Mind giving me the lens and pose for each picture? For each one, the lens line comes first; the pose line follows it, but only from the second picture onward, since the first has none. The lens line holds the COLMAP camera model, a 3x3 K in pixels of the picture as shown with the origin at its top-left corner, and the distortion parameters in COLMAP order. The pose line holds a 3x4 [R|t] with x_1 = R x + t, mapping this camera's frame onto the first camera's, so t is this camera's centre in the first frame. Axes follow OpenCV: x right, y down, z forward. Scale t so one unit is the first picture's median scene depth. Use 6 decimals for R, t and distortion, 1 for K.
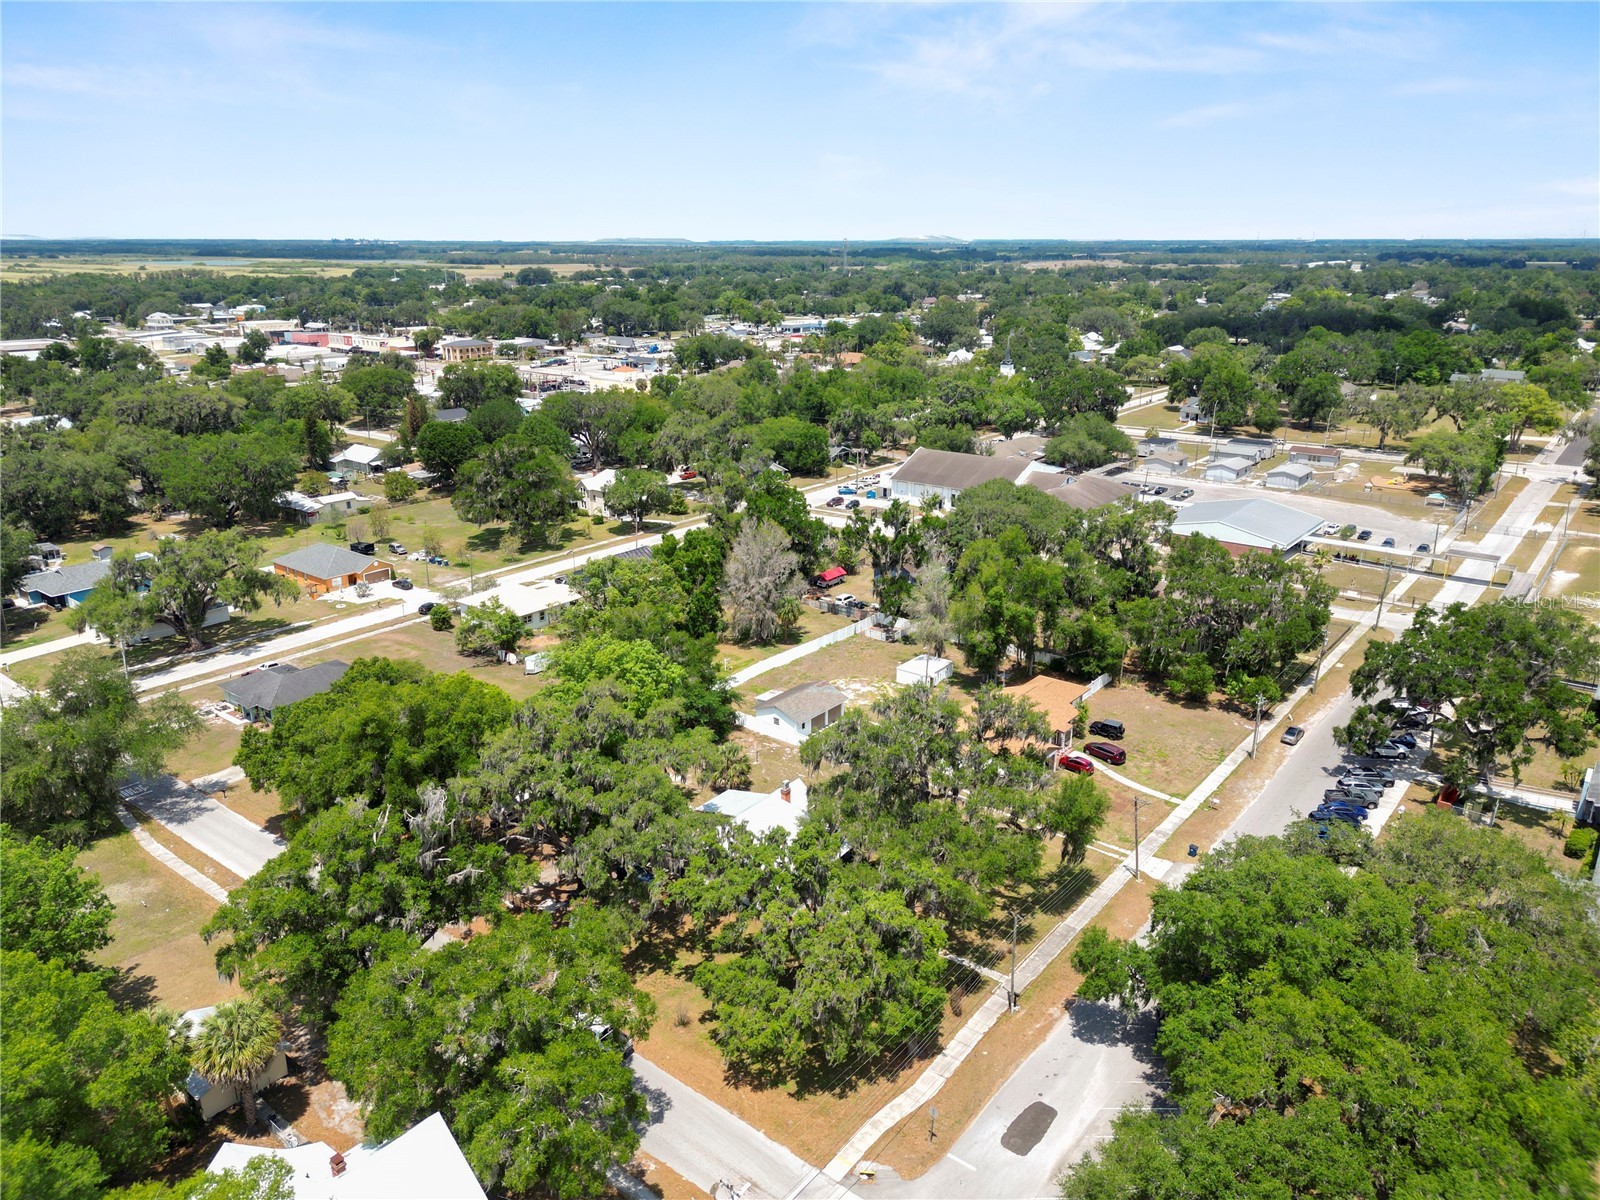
lens RADIAL K [[1106.3, 0, 800.0], [0, 1106.3, 600.0], [0, 0, 1]] dist [0.010240, 0.000135]
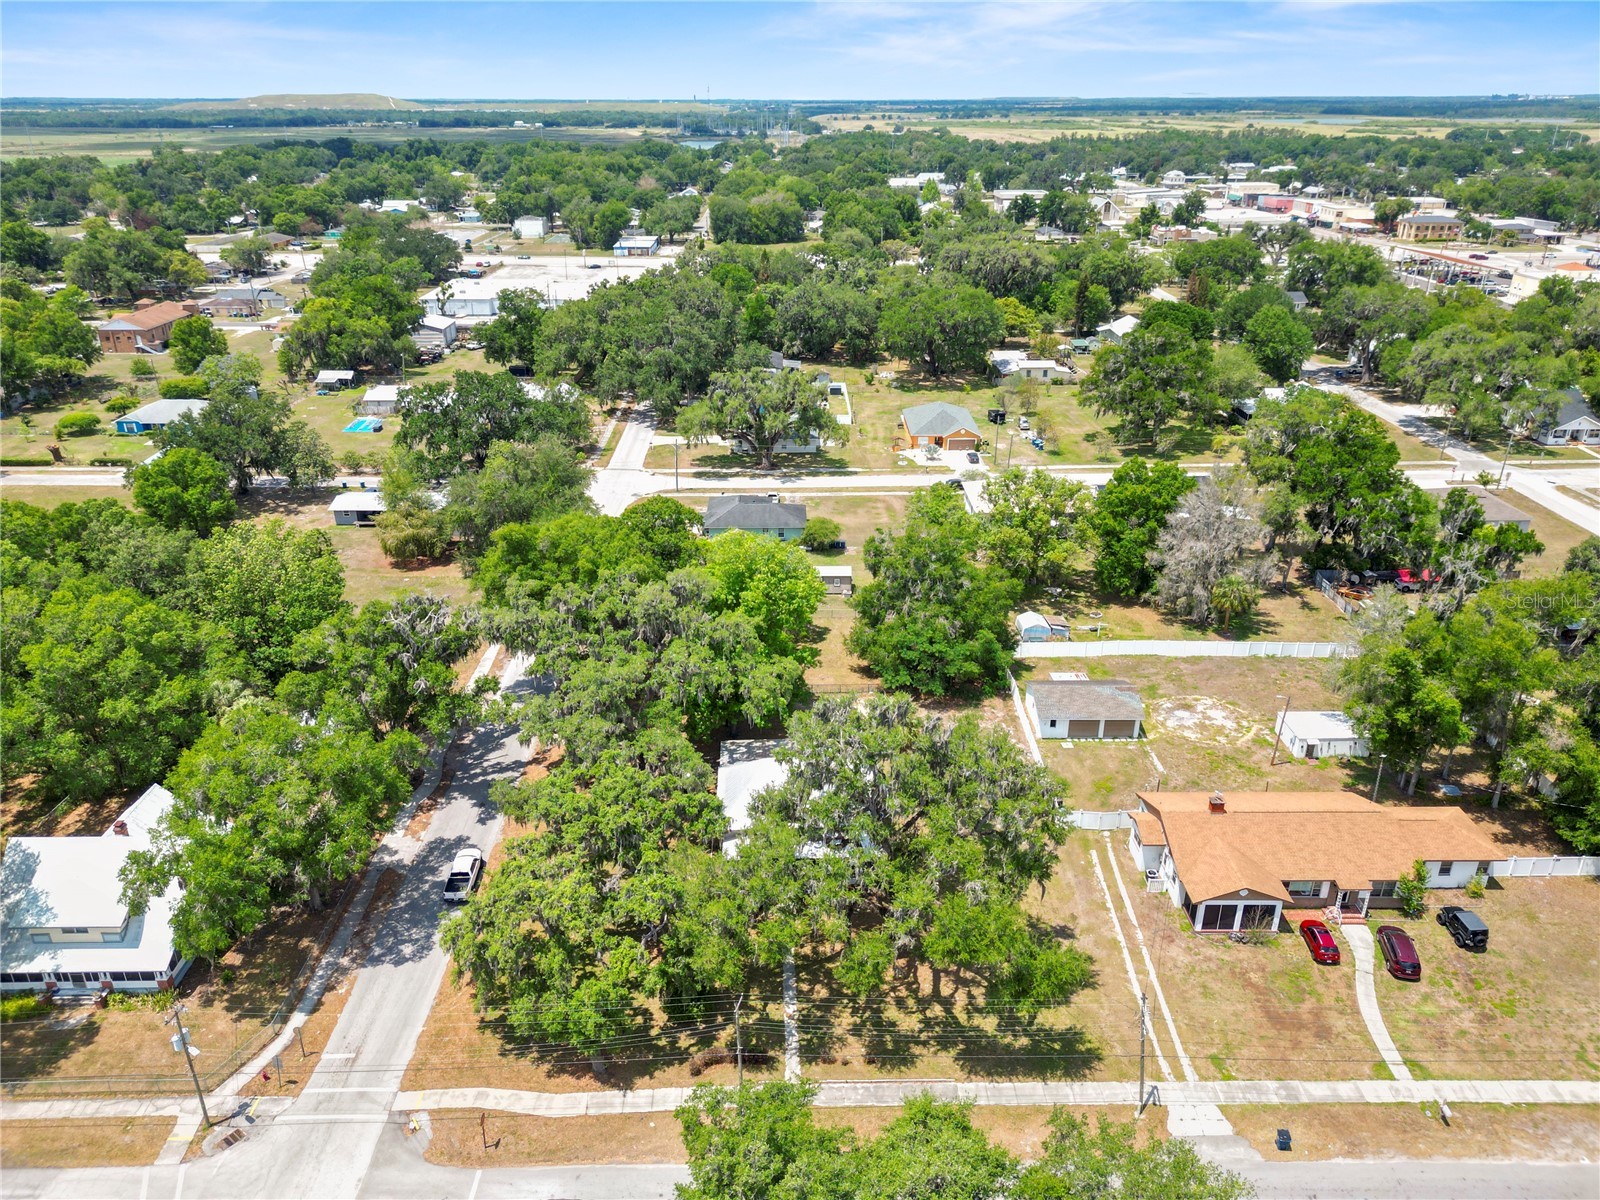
lens RADIAL K [[1106.3, 0, 800.0], [0, 1106.3, 600.0], [0, 0, 1]] dist [0.010240, 0.000135]
pose [[0.634659, 0.315025, -0.705668, 0.318269], [-0.233975, 0.948612, 0.213050, -0.075108], [0.736522, 0.029894, 0.675753, 0.232909]]
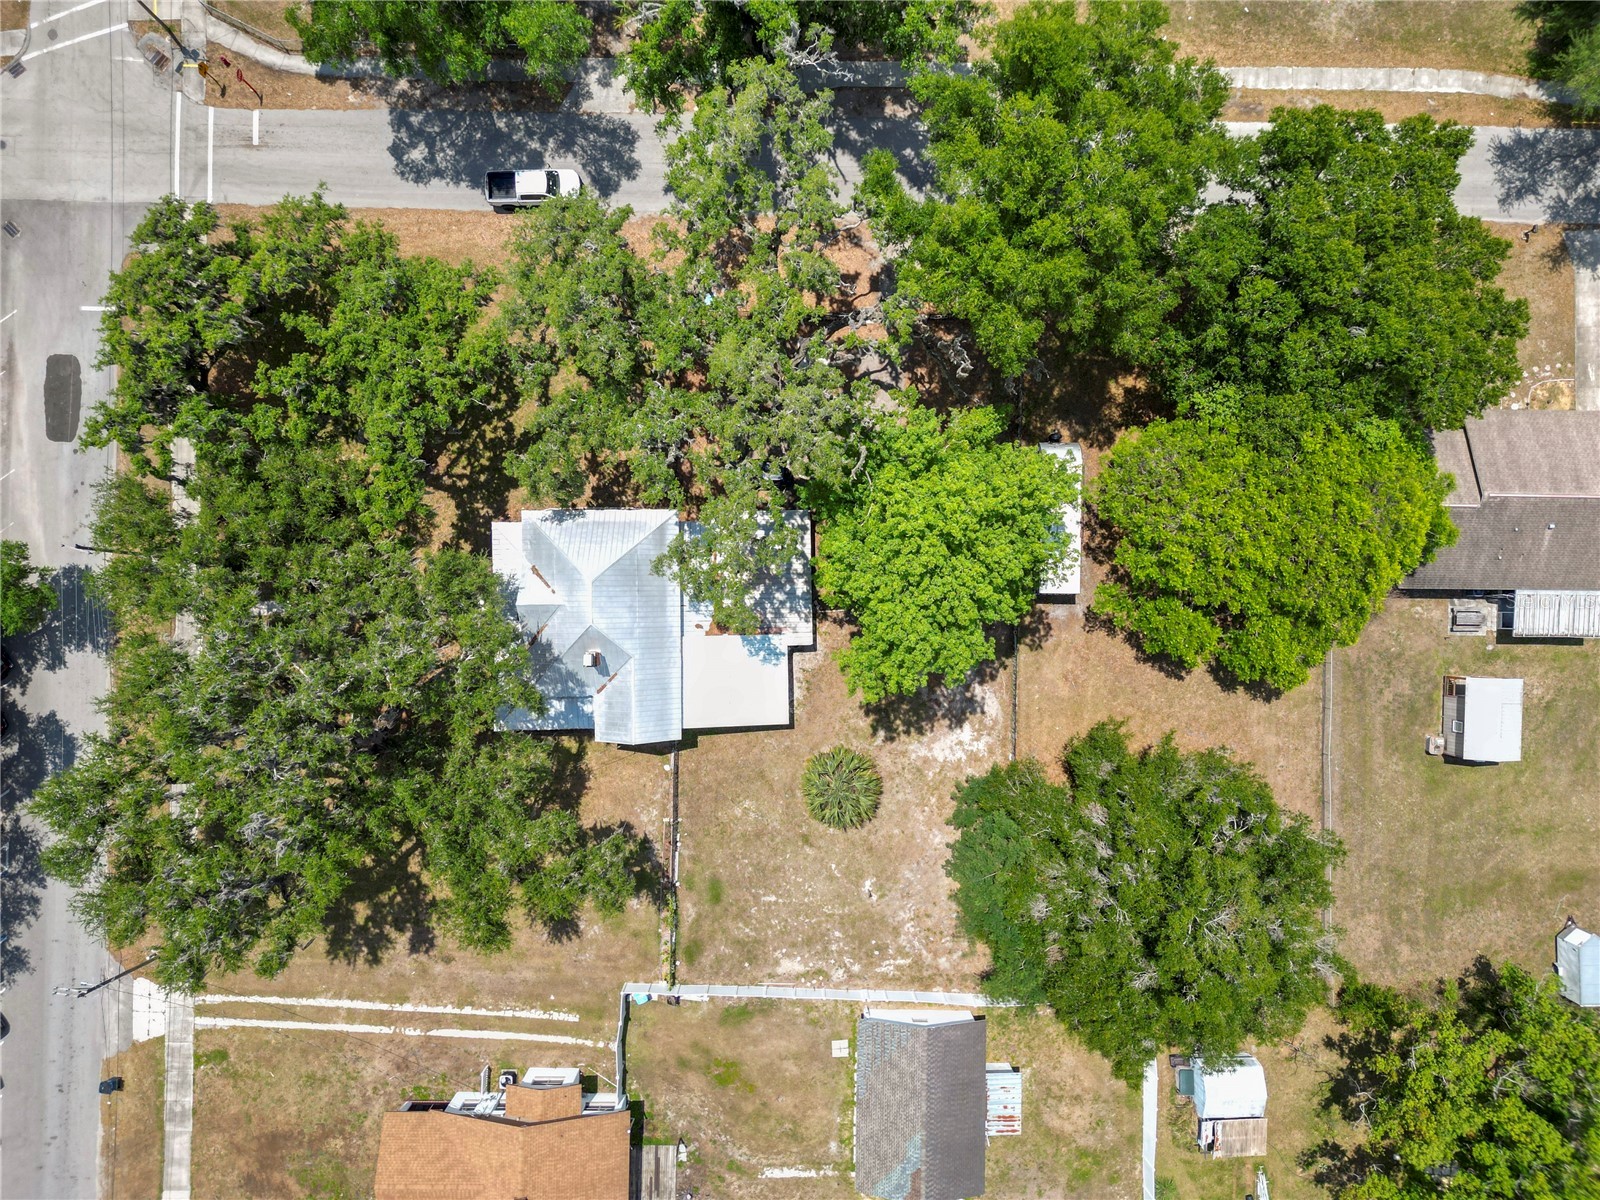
lens RADIAL K [[1106.3, 0, 800.0], [0, 1106.3, 600.0], [0, 0, 1]] dist [0.010240, 0.000135]
pose [[-0.790325, 0.612466, -0.016490, -0.064582], [-0.199921, -0.232351, 0.951864, -0.232236], [0.579153, 0.755578, 0.306078, 0.502472]]
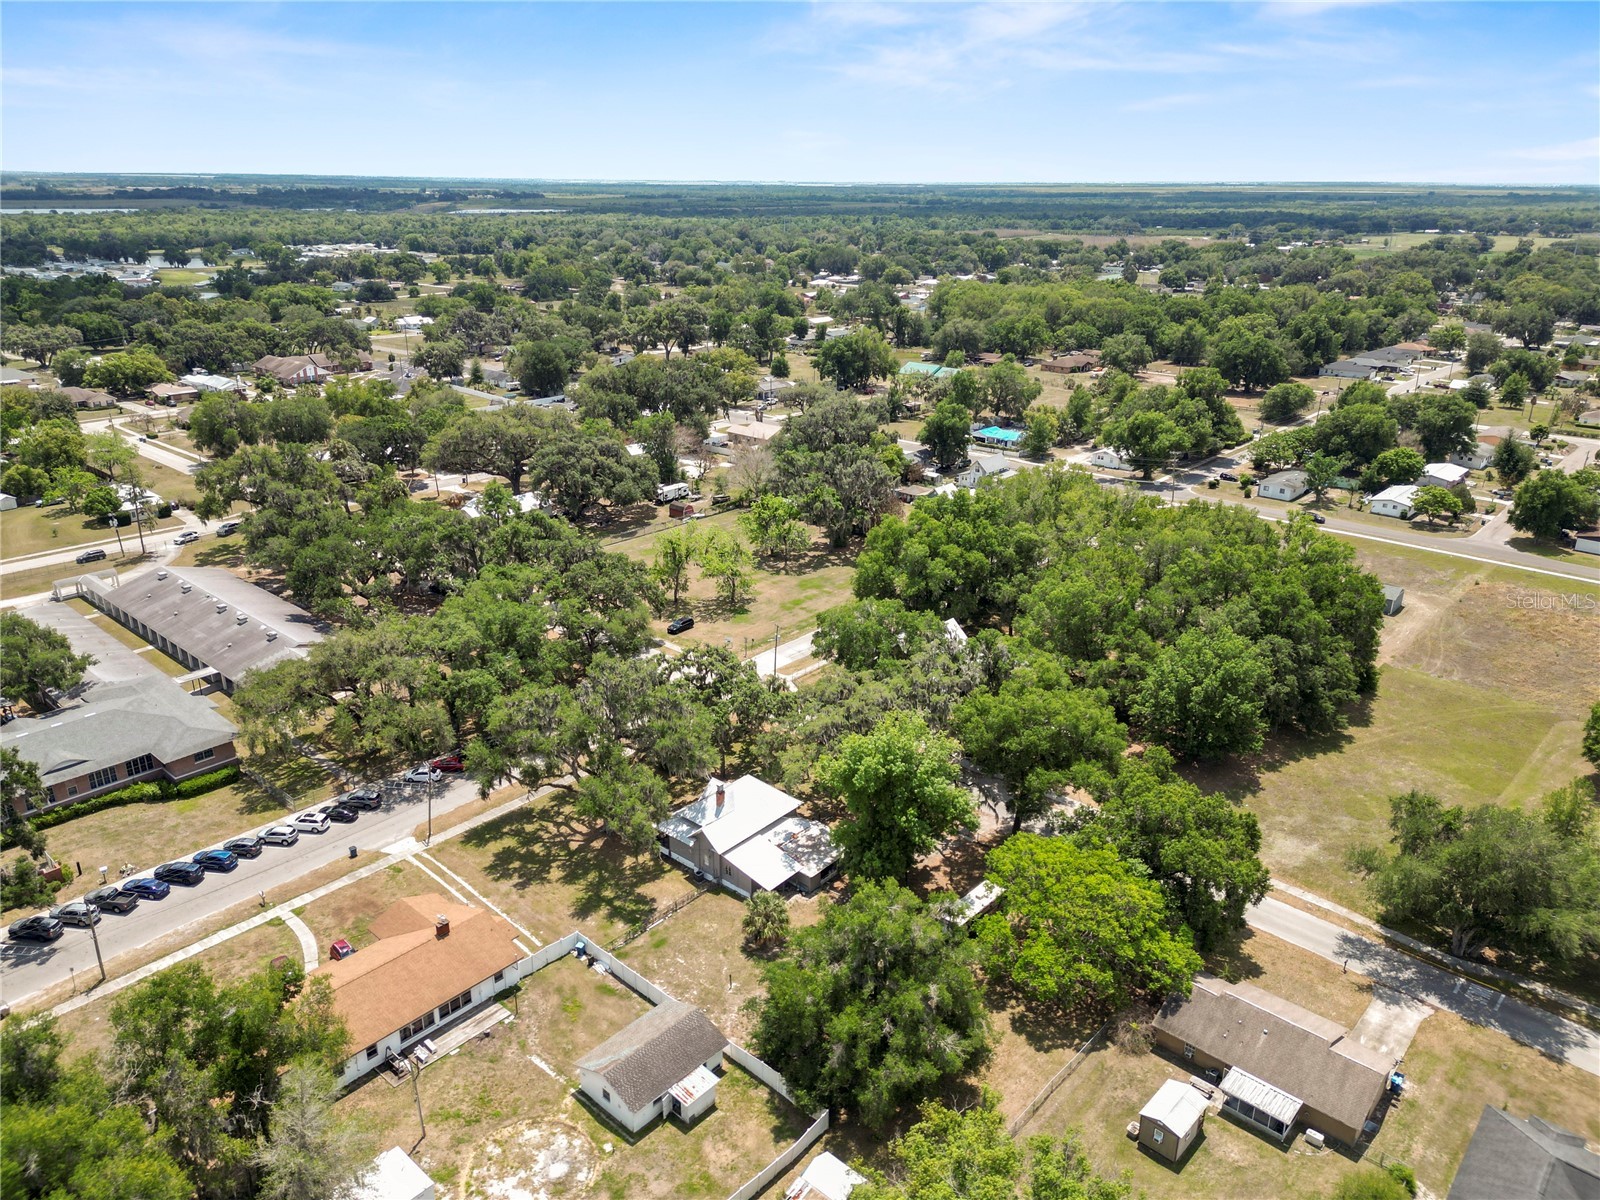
lens RADIAL K [[1106.3, 0, 800.0], [0, 1106.3, 600.0], [0, 0, 1]] dist [0.010240, 0.000135]
pose [[-0.998204, -0.035290, 0.048404, -0.083524], [0.002493, 0.782873, 0.622176, -0.402617], [-0.059851, 0.621180, -0.781379, 1.025616]]
